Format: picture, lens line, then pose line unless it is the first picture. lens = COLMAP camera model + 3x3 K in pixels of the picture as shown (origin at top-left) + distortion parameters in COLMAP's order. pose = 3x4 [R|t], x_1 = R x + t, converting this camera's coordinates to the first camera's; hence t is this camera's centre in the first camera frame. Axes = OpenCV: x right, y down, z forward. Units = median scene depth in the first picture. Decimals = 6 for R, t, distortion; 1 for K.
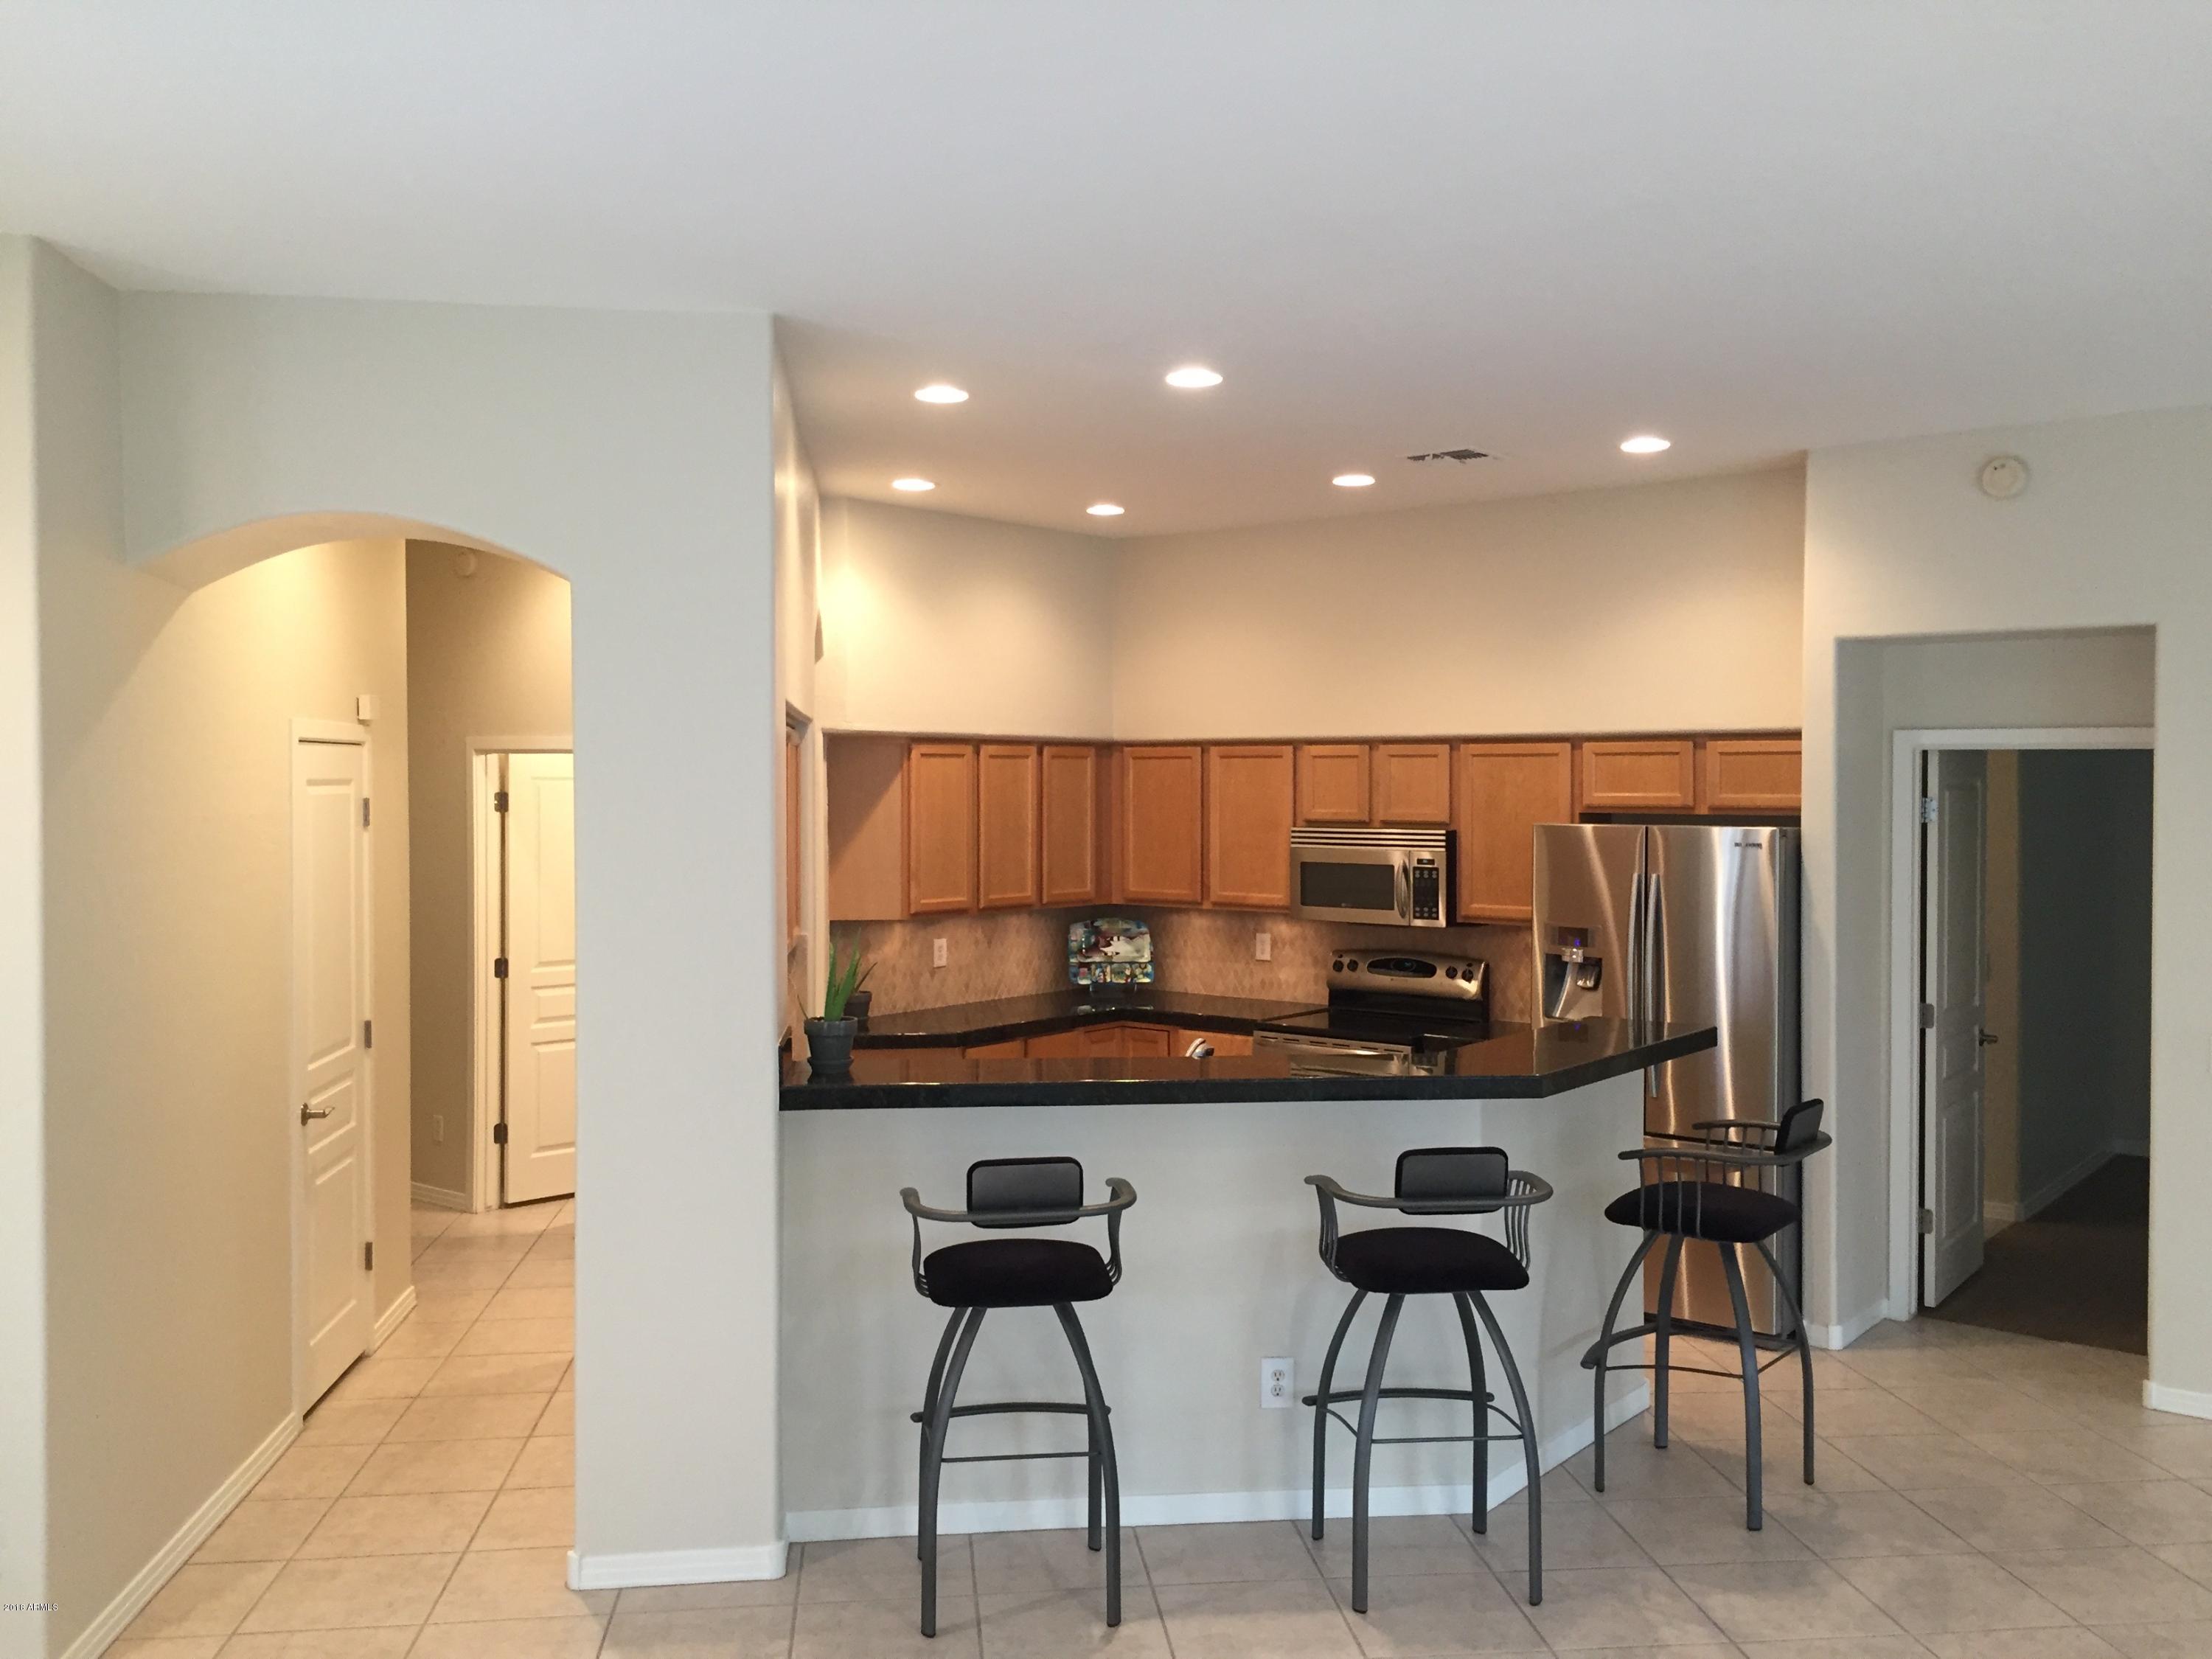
lens RADIAL K [[1886.1, 0, 1106.0], [0, 1886.1, 829.5], [0, 0, 1]] dist [0.000638, 0.000032]
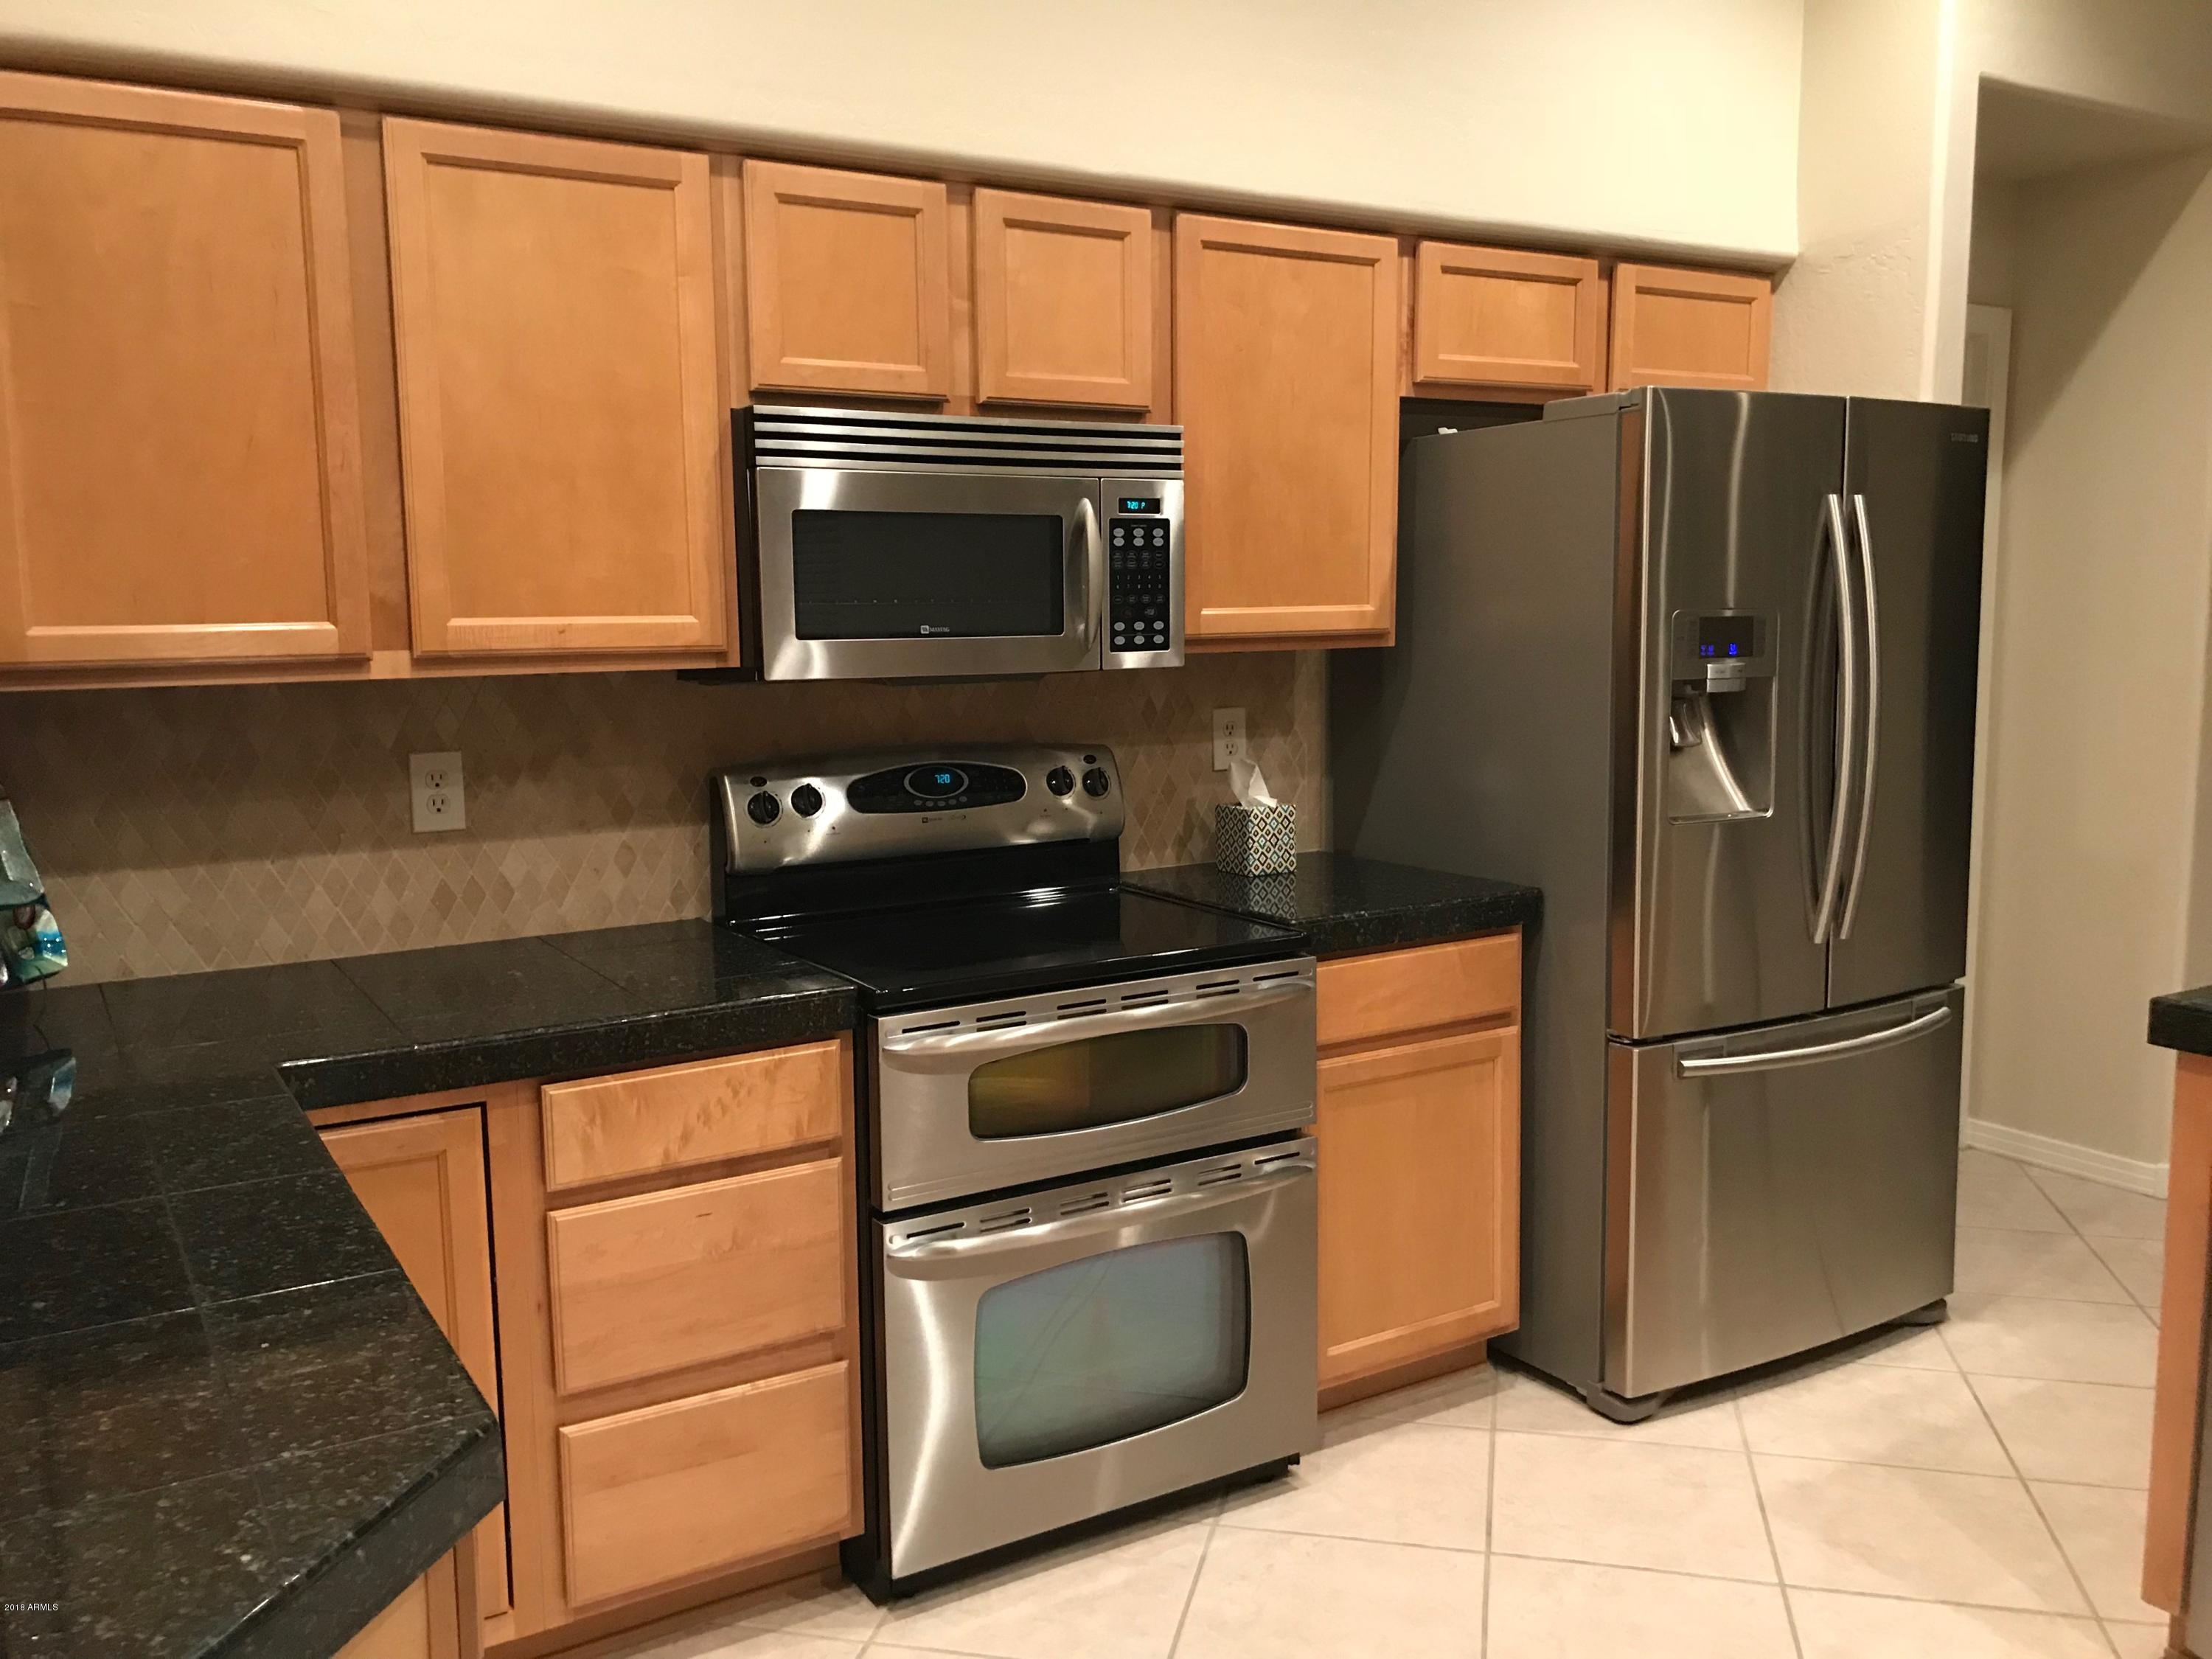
lens RADIAL K [[1818.5, 0, 1106.0], [0, 1818.5, 829.5], [0, 0, 1]] dist [-0.005201, -0.001921]
pose [[0.343965, -0.133244, 0.929481, -0.195824], [0.032104, 0.990971, 0.130178, 0.034600], [-0.938434, -0.014936, 0.345136, 0.869253]]
